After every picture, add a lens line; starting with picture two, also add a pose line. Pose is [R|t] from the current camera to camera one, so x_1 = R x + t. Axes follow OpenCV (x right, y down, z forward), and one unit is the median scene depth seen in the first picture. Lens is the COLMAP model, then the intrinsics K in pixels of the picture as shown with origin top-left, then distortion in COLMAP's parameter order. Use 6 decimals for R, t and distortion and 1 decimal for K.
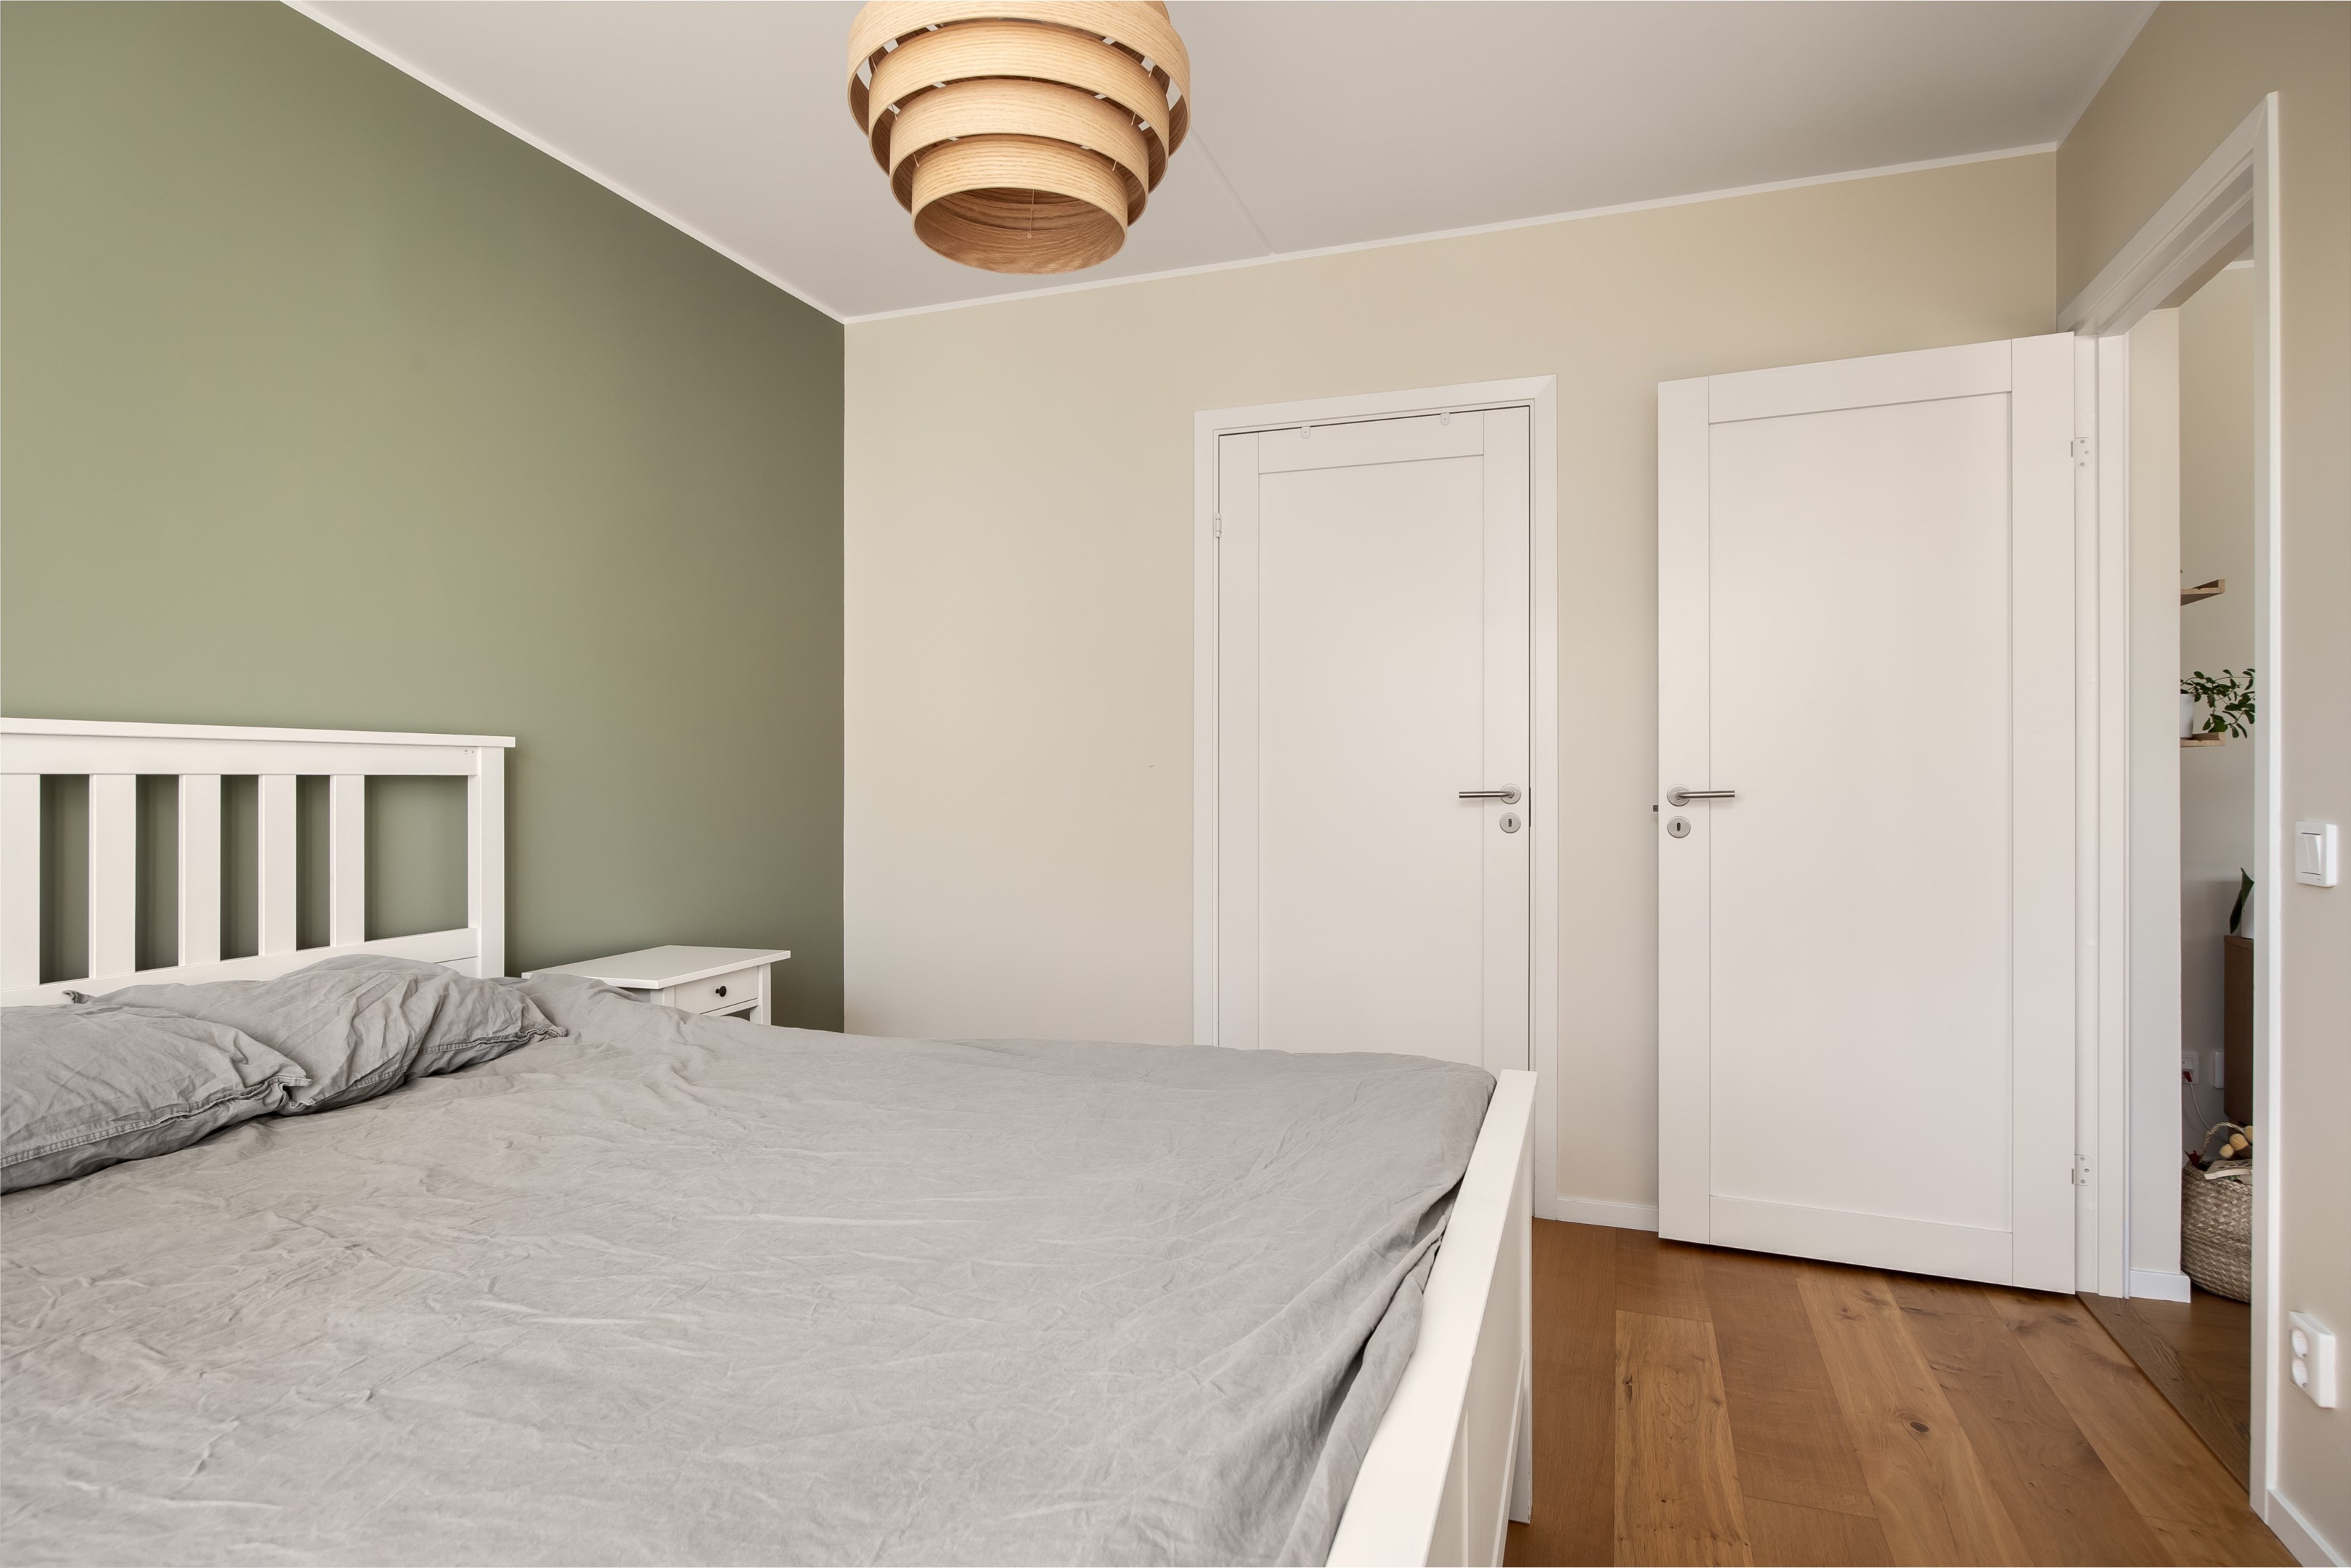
lens RADIAL K [[1253.7, 0, 1175.5], [0, 1253.7, 784.0], [0, 0, 1]] dist [0.001584, 0.000148]
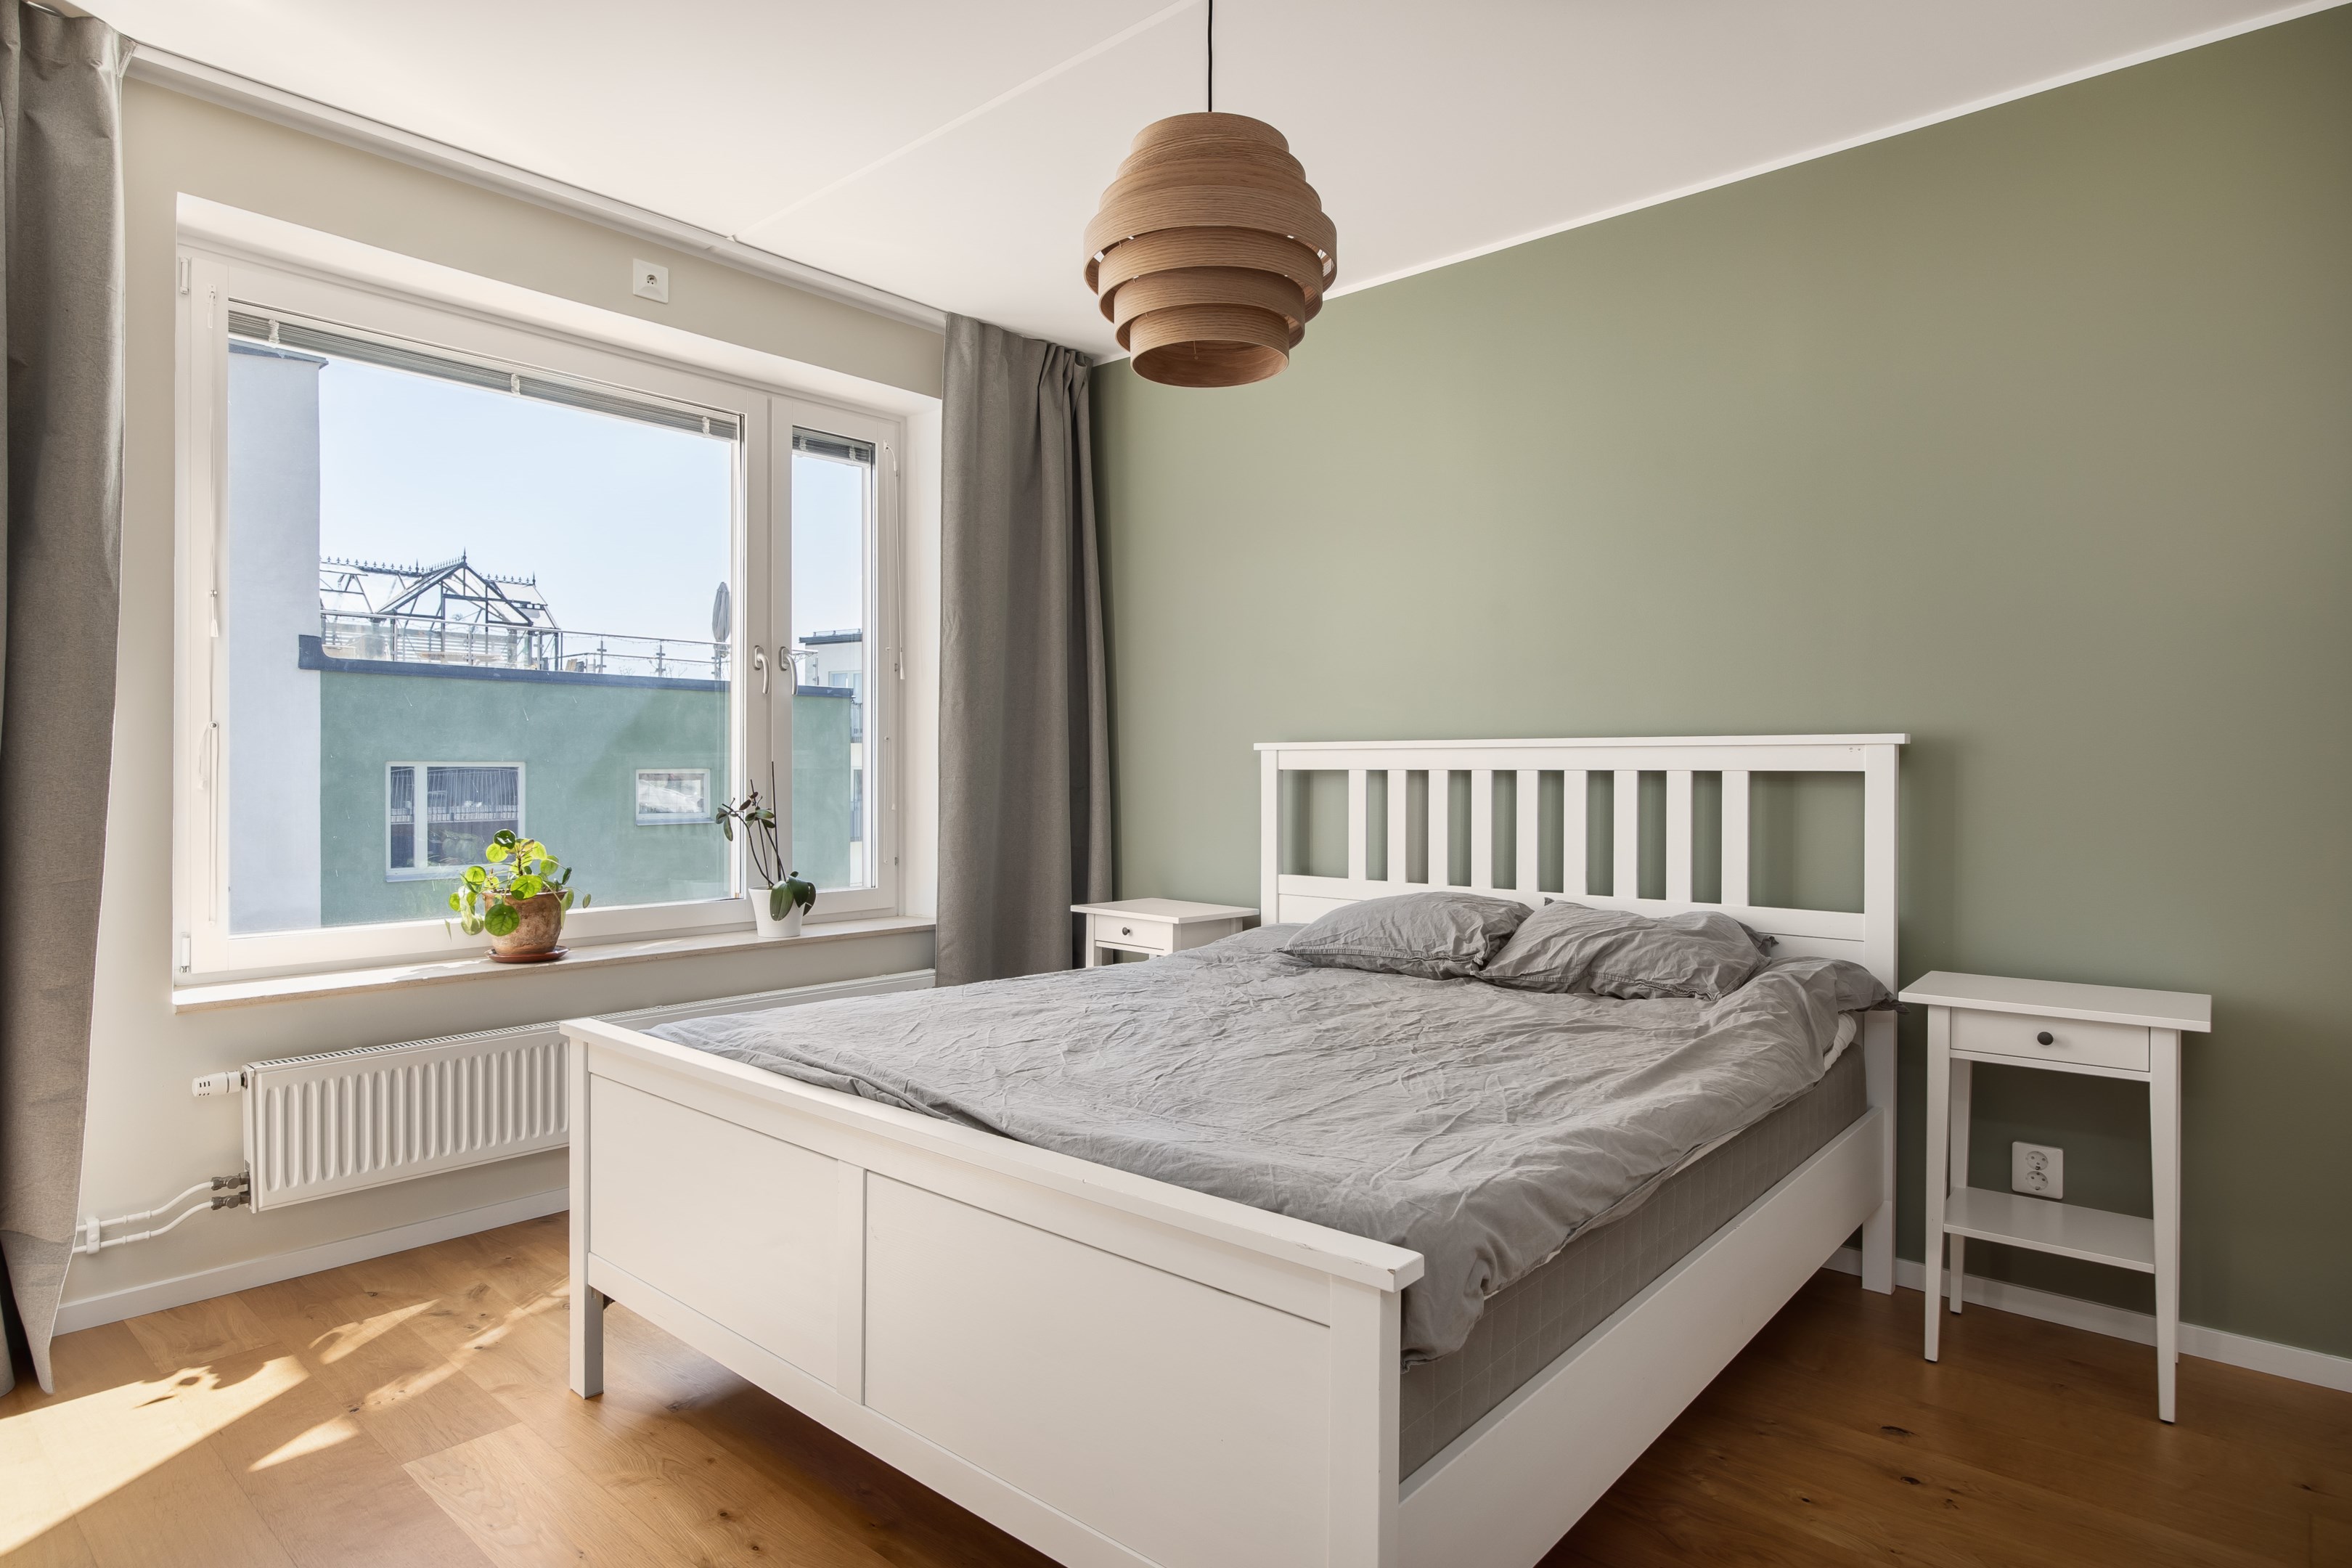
lens RADIAL K [[1254.4, 0, 1176.0], [0, 1254.4, 784.0], [0, 0, 1]] dist [0.001584, 0.000148]
pose [[-0.362942, 0.005436, -0.931796, 0.738387], [-0.010093, 0.999901, 0.009765, -0.000379], [0.931757, 0.012949, -0.362852, 0.958932]]
